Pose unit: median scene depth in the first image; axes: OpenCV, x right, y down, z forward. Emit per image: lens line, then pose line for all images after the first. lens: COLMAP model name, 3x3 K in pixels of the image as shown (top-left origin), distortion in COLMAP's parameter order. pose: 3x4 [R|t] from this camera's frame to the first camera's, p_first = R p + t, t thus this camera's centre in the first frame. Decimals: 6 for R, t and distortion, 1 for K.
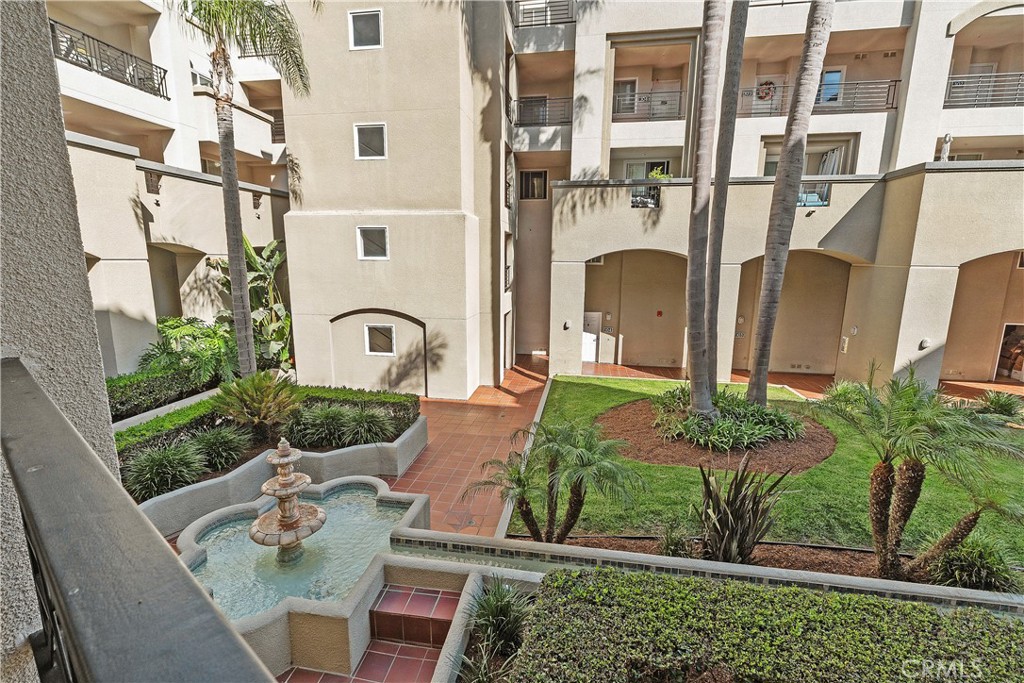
lens RADIAL K [[467.5, 0, 513.6], [0, 467.5, 343.9], [0, 0, 1]] dist [0.005874, -0.001923]
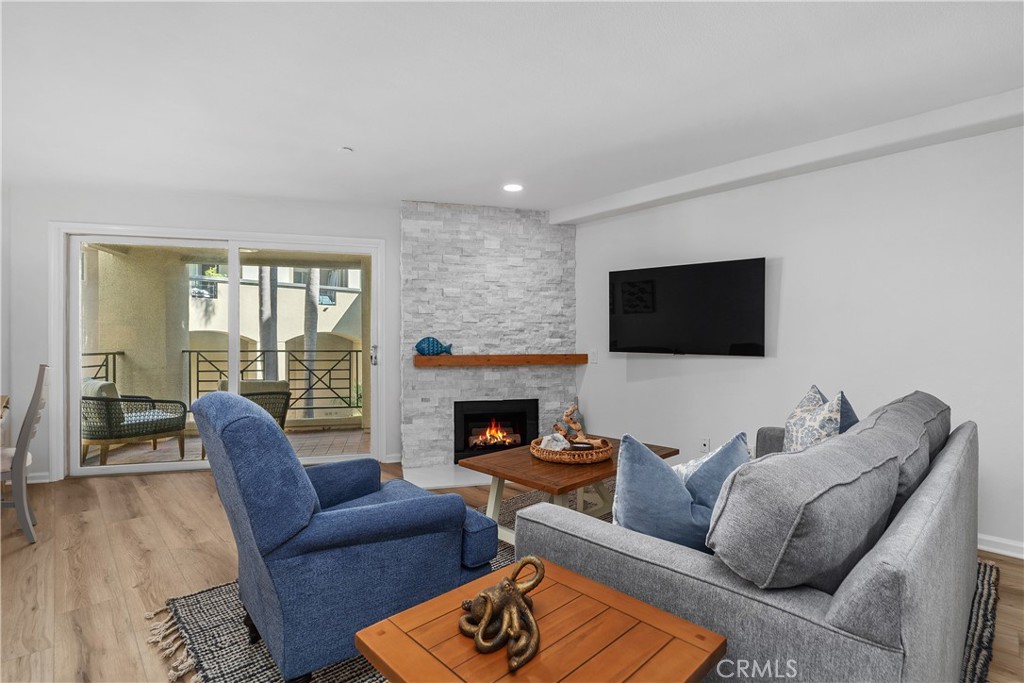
lens RADIAL K [[484.9, 0, 512.0], [0, 484.9, 343.3], [0, 0, 1]] dist [-0.000293, -0.000437]
pose [[0.606148, -0.009540, 0.795295, -0.272665], [0.150532, 0.983232, -0.102936, 0.090773], [-0.780977, 0.182111, 0.597420, -0.423612]]
